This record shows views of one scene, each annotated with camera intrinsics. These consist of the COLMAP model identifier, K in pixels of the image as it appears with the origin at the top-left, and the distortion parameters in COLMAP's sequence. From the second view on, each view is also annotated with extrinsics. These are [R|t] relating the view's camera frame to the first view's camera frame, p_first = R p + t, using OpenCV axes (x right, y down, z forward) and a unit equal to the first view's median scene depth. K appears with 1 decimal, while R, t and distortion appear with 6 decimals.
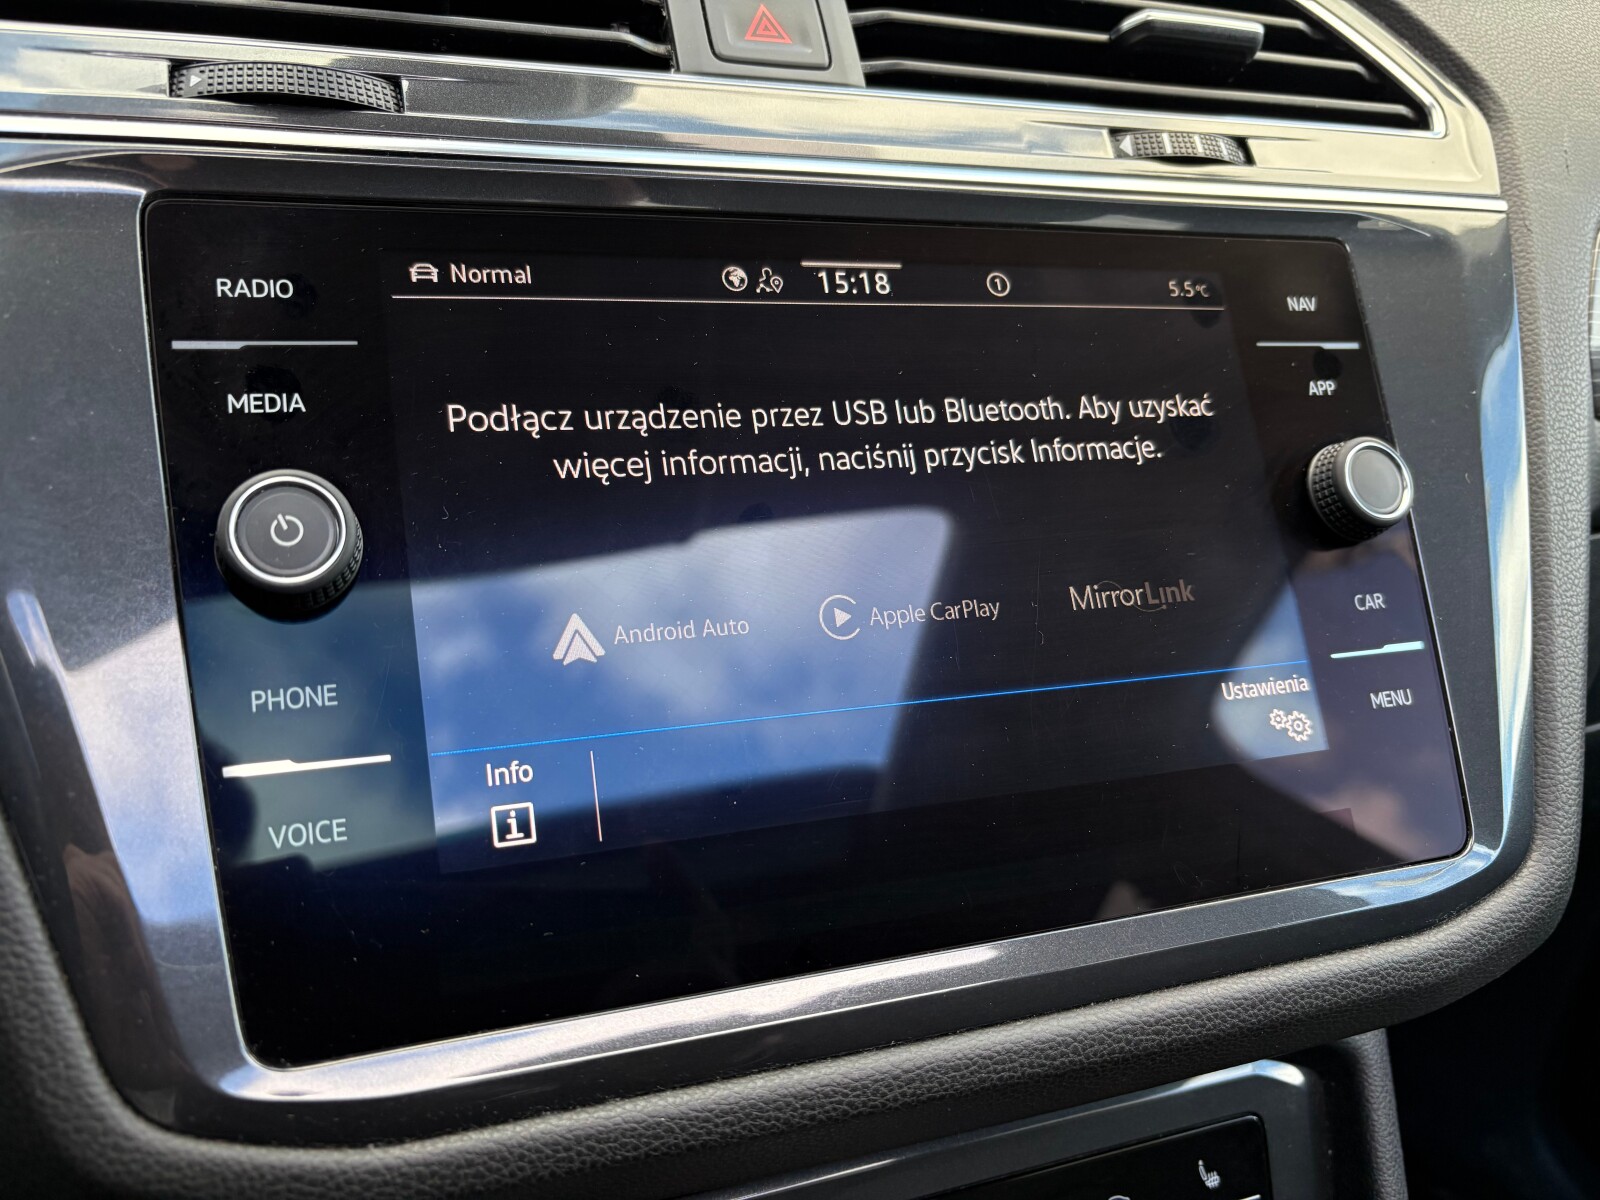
lens RADIAL K [[1214.3, 0, 799.5], [0, 1214.3, 602.4], [0, 0, 1]] dist [0.003366, -0.004781]
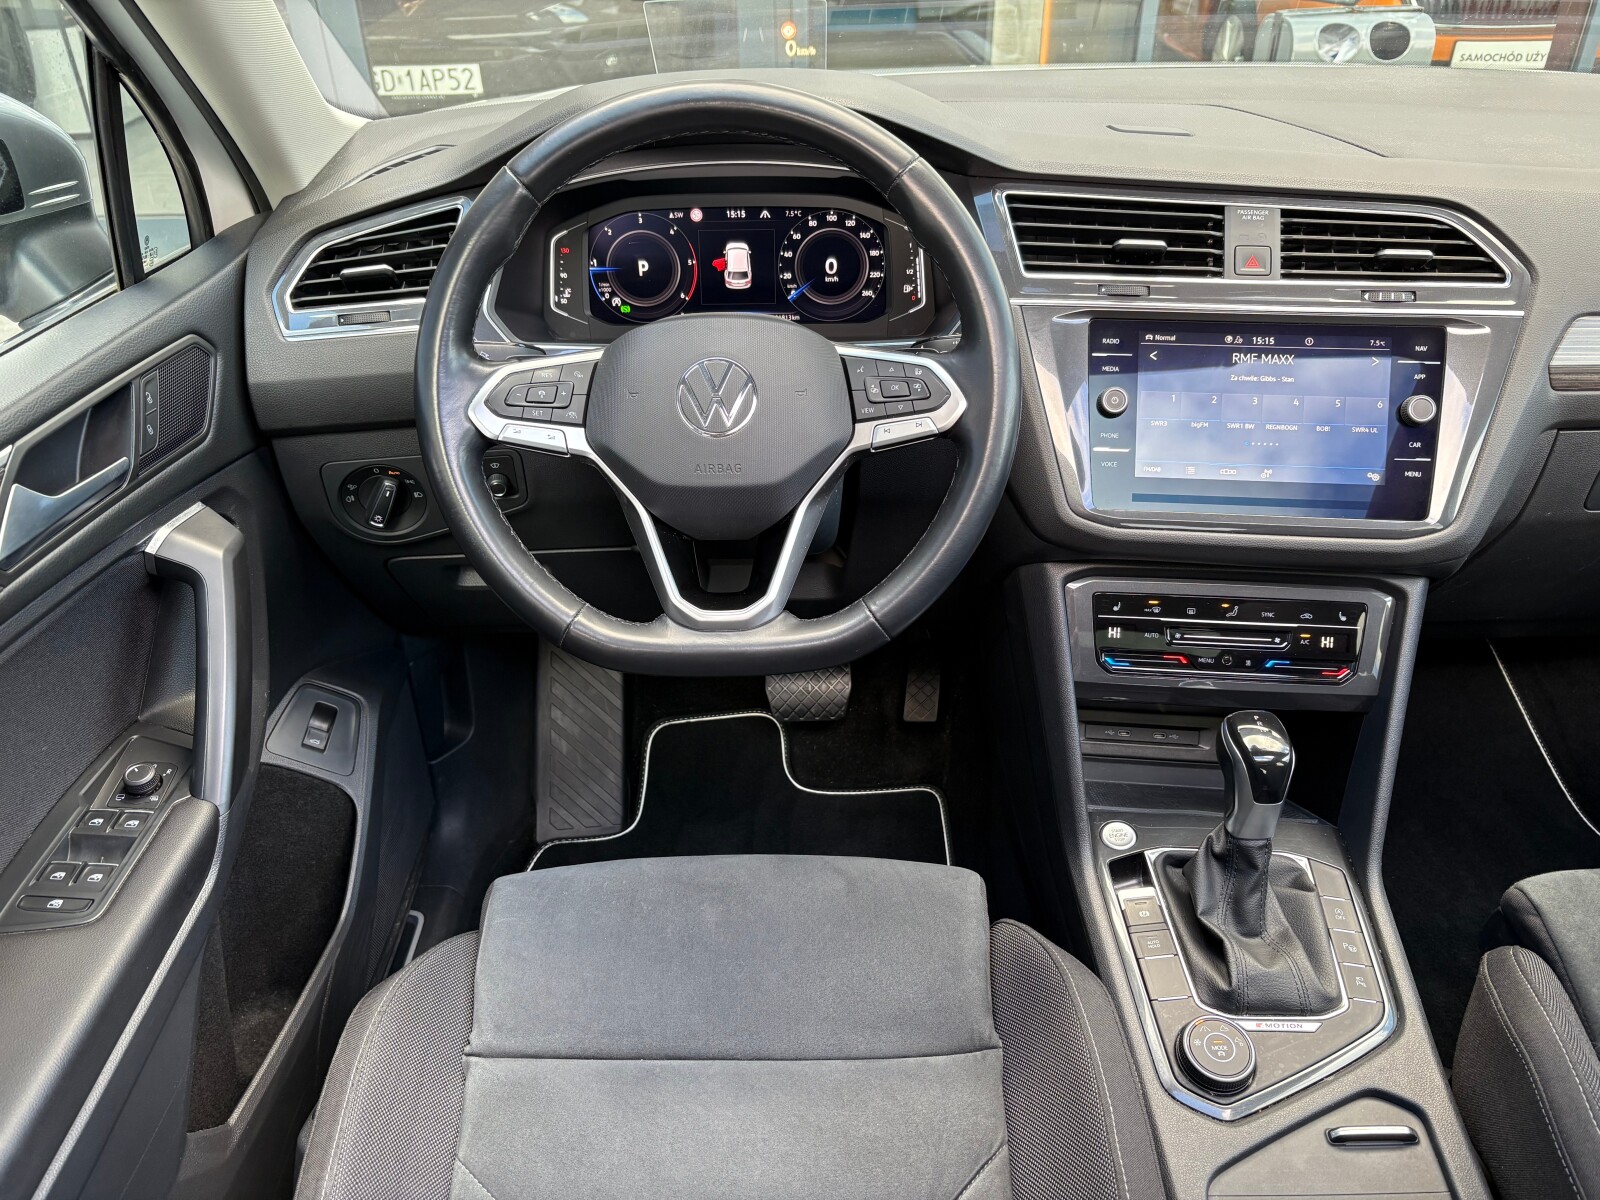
lens RADIAL K [[1210.8, 0, 809.0], [0, 1210.8, 602.8], [0, 0, 1]] dist [0.040538, -0.041926]
pose [[0.905870, 0.170875, -0.387557, 0.387628], [-0.098714, 0.974986, 0.199142, -0.095159], [0.411891, -0.142140, 0.900079, -3.212398]]
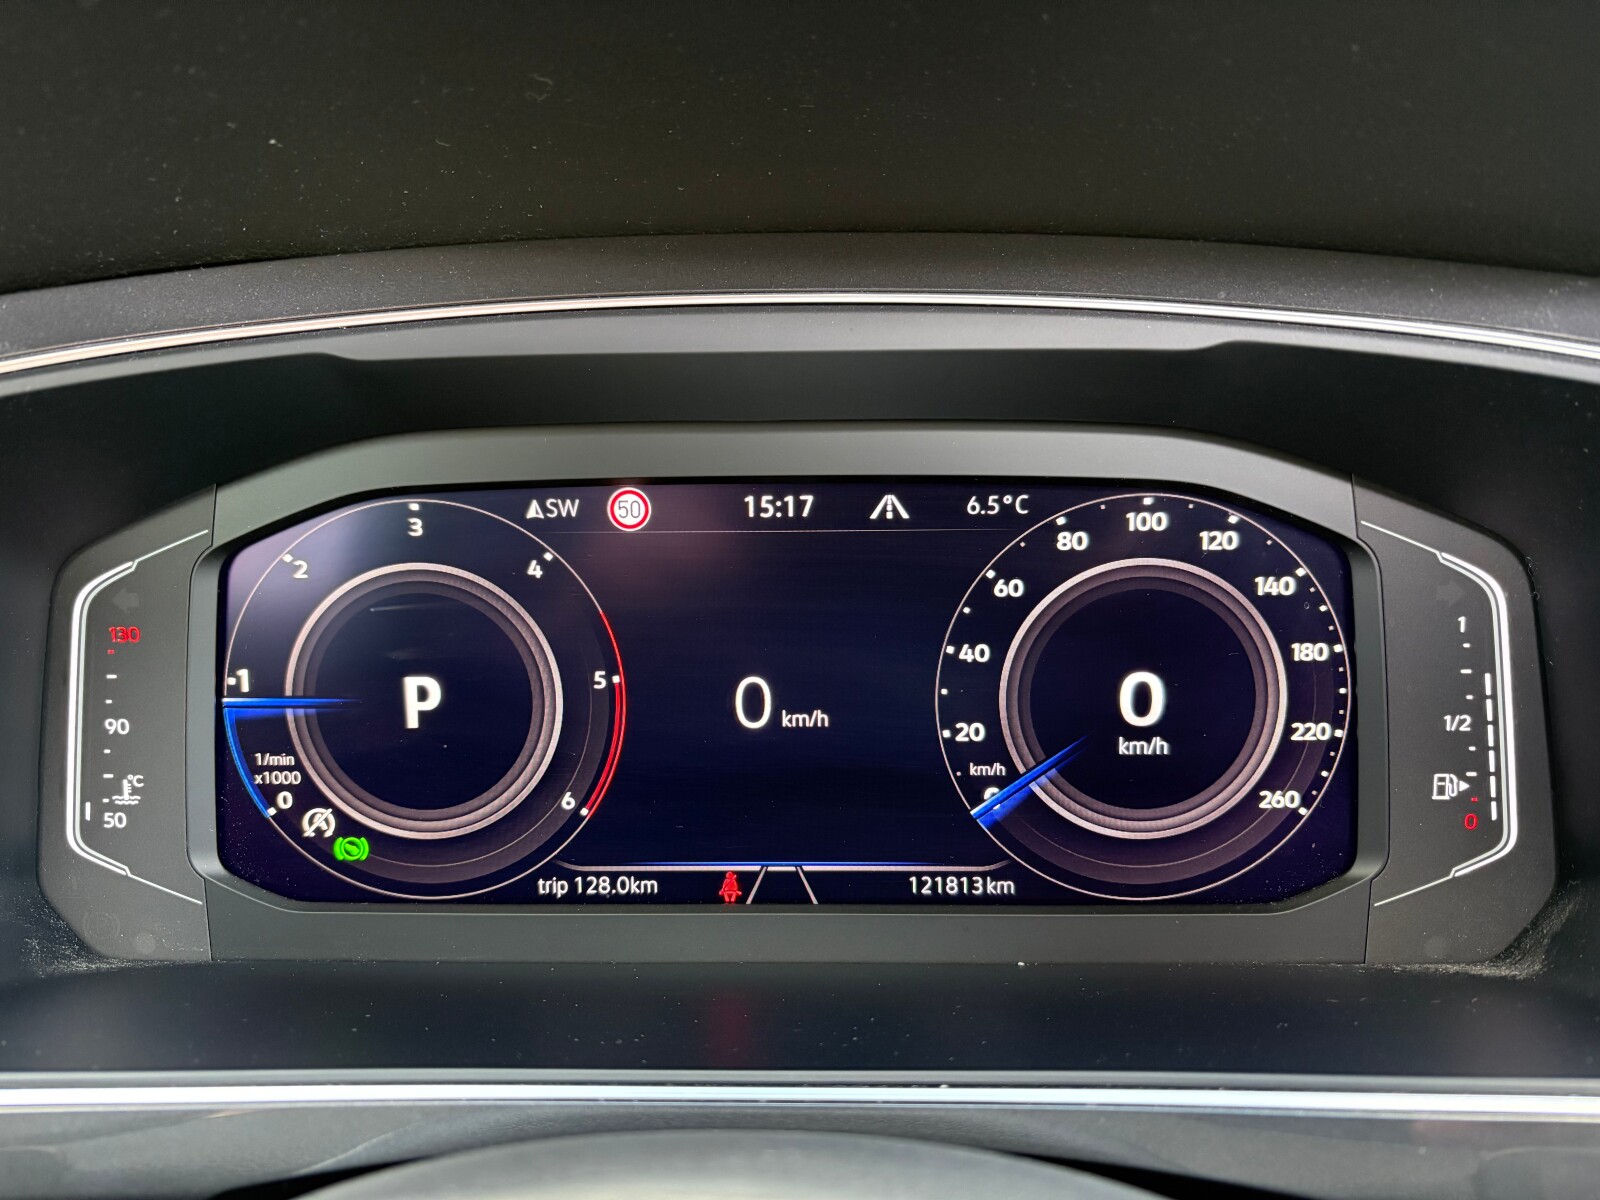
lens RADIAL K [[1214.3, 0, 799.5], [0, 1214.3, 602.4], [0, 0, 1]] dist [0.003366, -0.004781]
pose [[0.892157, 0.045284, -0.449449, -1.236637], [-0.107527, 0.987653, -0.113932, -0.341970], [0.438741, 0.149973, 0.886011, -0.199481]]
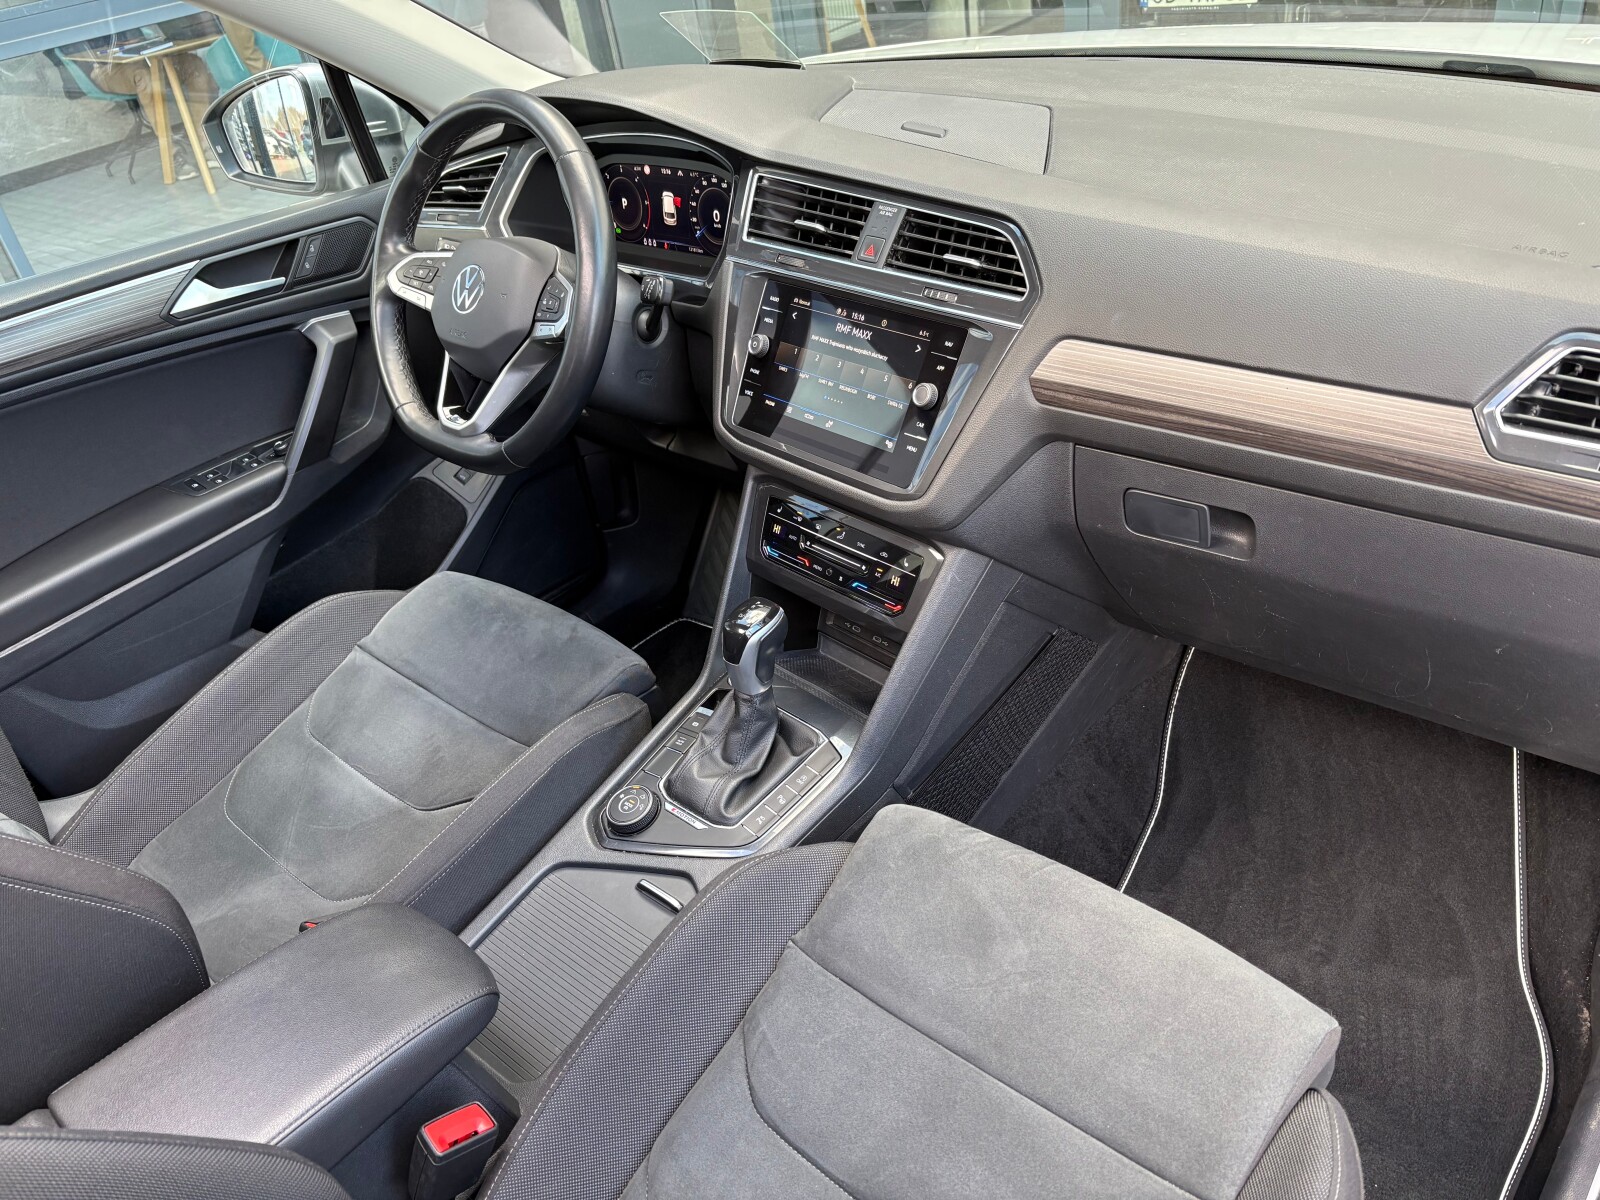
lens RADIAL K [[1223.1, 0, 795.9], [0, 1223.1, 602.9], [0, 0, 1]] dist [0.029715, -0.000608]
pose [[0.377895, 0.420447, -0.824875, 4.438875], [-0.191669, 0.907166, 0.374584, -1.024464], [0.905792, 0.016549, 0.423400, -1.188190]]
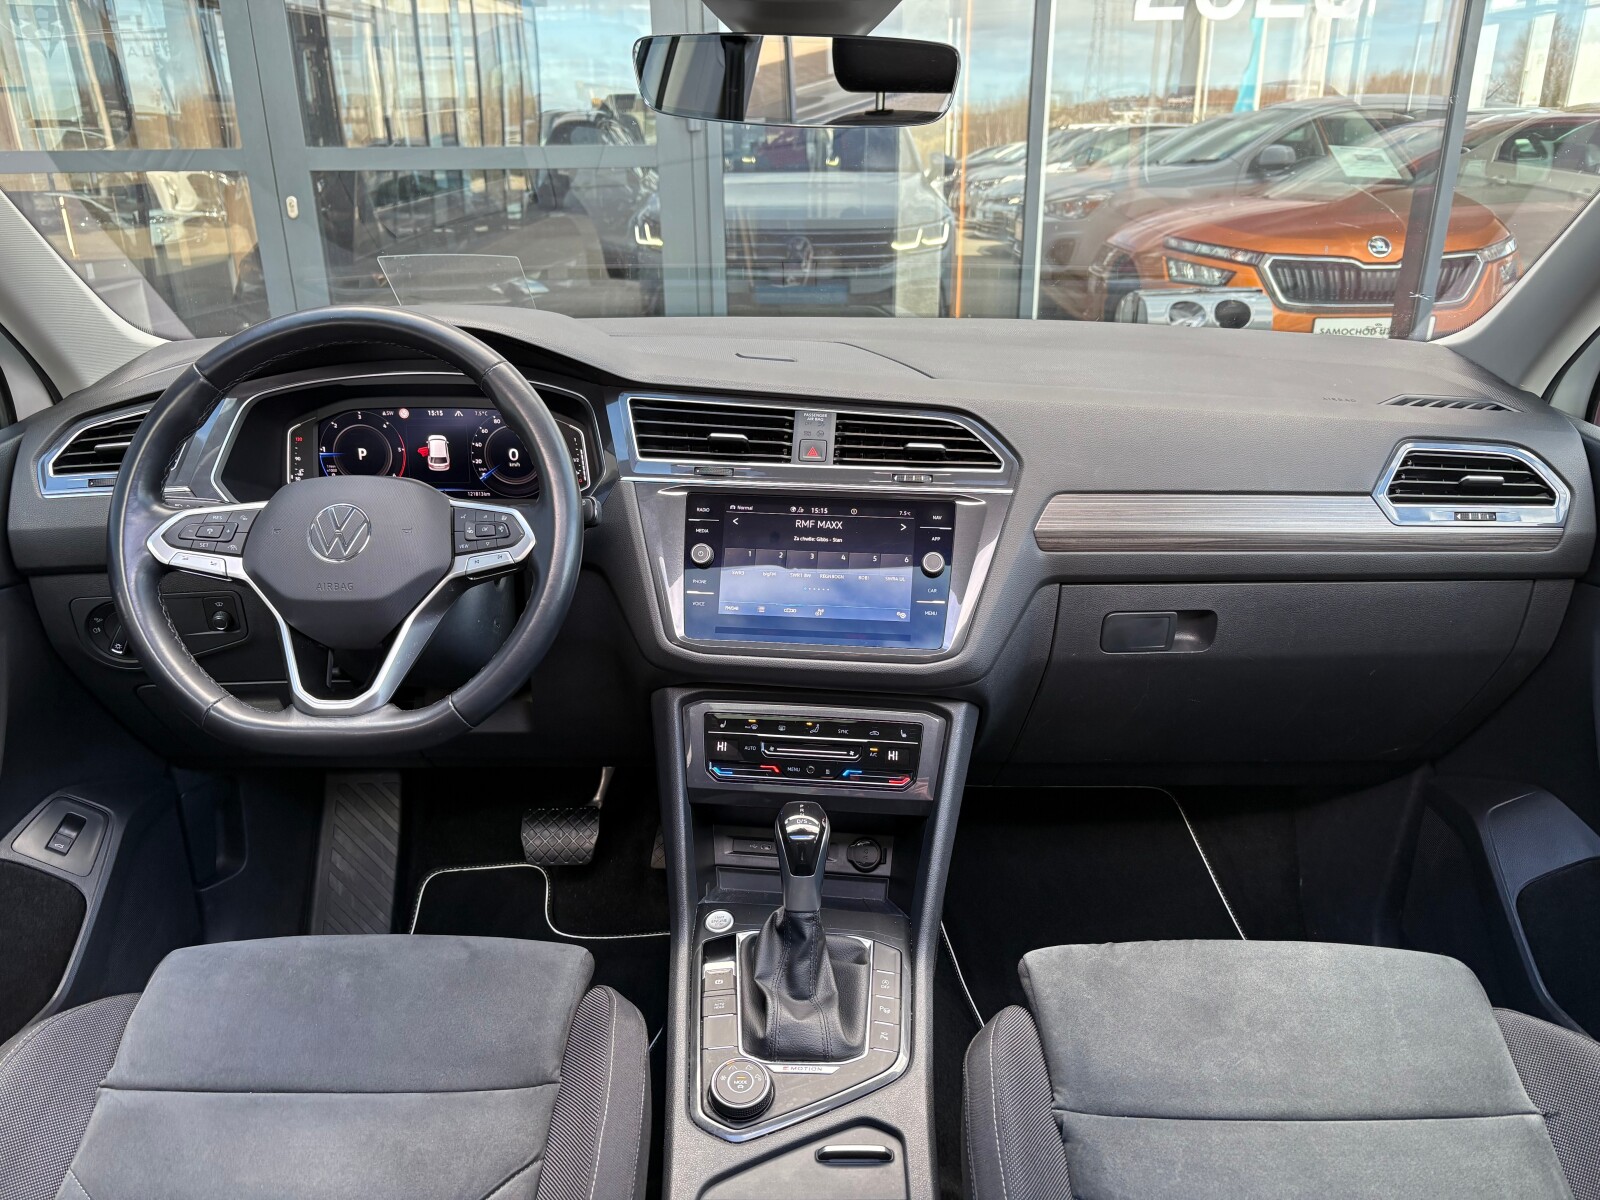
lens RADIAL K [[1210.8, 0, 809.0], [0, 1210.8, 602.8], [0, 0, 1]] dist [0.040538, -0.041926]
pose [[0.905890, 0.102757, -0.410858, 2.106368], [-0.112339, 0.993670, 0.000827, 0.098749], [0.408342, 0.045406, 0.911699, -3.497639]]
